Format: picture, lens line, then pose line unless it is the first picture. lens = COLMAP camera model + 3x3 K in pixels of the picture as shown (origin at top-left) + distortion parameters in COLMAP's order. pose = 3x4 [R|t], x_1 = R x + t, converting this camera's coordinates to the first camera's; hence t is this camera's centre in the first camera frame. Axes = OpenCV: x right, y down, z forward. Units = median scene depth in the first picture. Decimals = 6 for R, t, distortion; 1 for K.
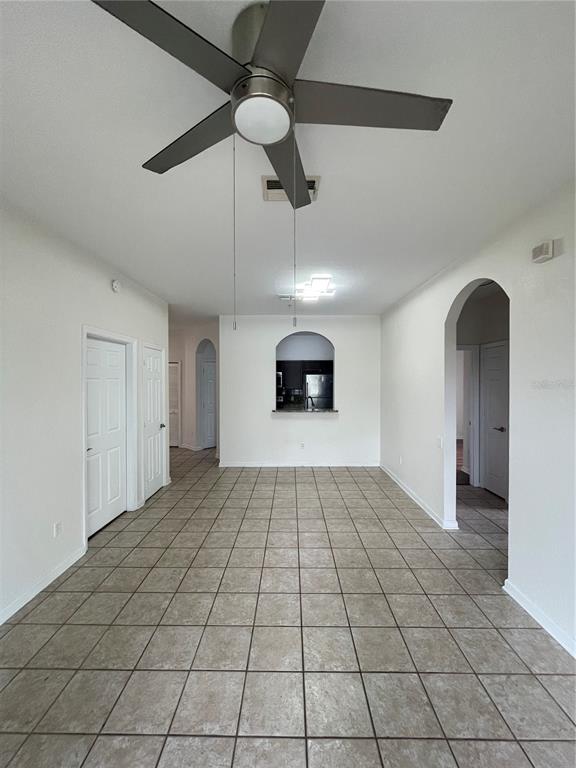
lens RADIAL K [[311.0, 0, 288.0], [0, 311.0, 384.0], [0, 0, 1]] dist [-0.002838, -0.000076]
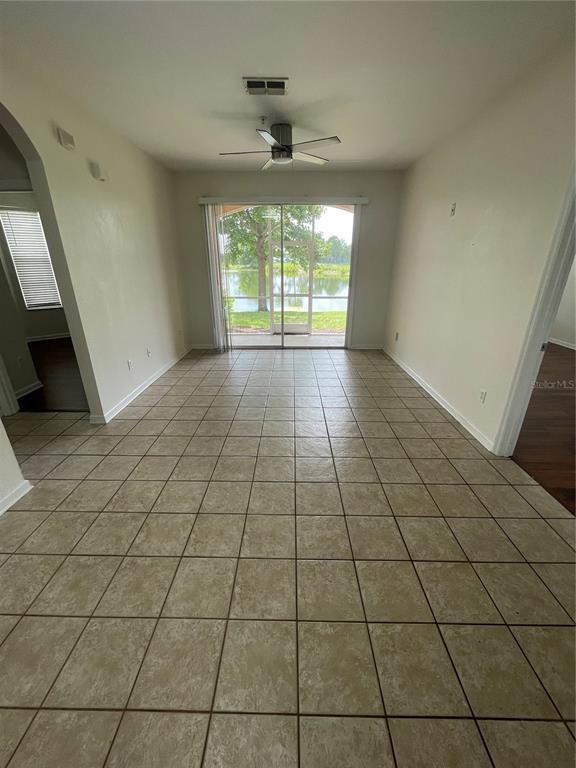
lens RADIAL K [[311.0, 0, 288.0], [0, 311.0, 384.0], [0, 0, 1]] dist [-0.002838, -0.000076]
pose [[-0.999995, 0.000293, 0.003064, -0.054348], [0.001429, 0.925855, 0.377877, 0.011284], [-0.002726, 0.377880, -0.925851, 1.686243]]
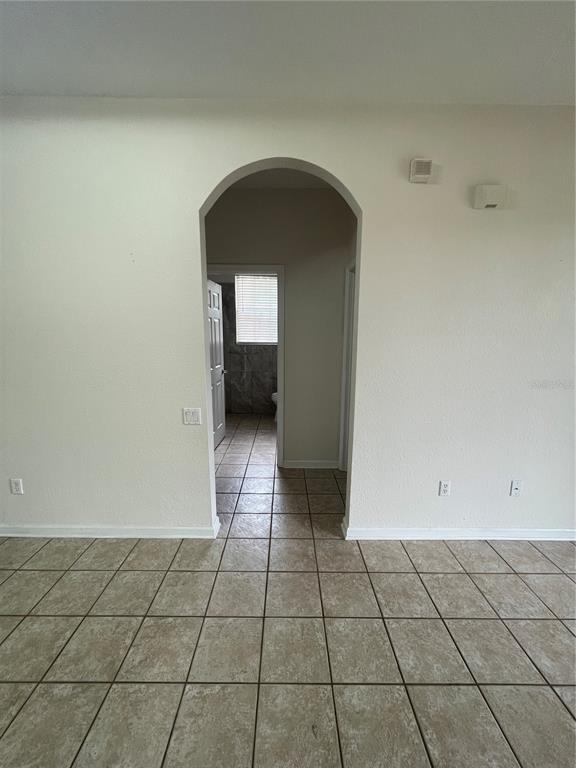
lens RADIAL K [[311.0, 0, 288.0], [0, 311.0, 384.0], [0, 0, 1]] dist [-0.002838, -0.000076]
pose [[-0.014502, -0.176562, 0.984183, -0.119653], [0.002522, 0.984277, 0.176616, 0.018774], [-0.999892, 0.005043, -0.013829, 0.935942]]
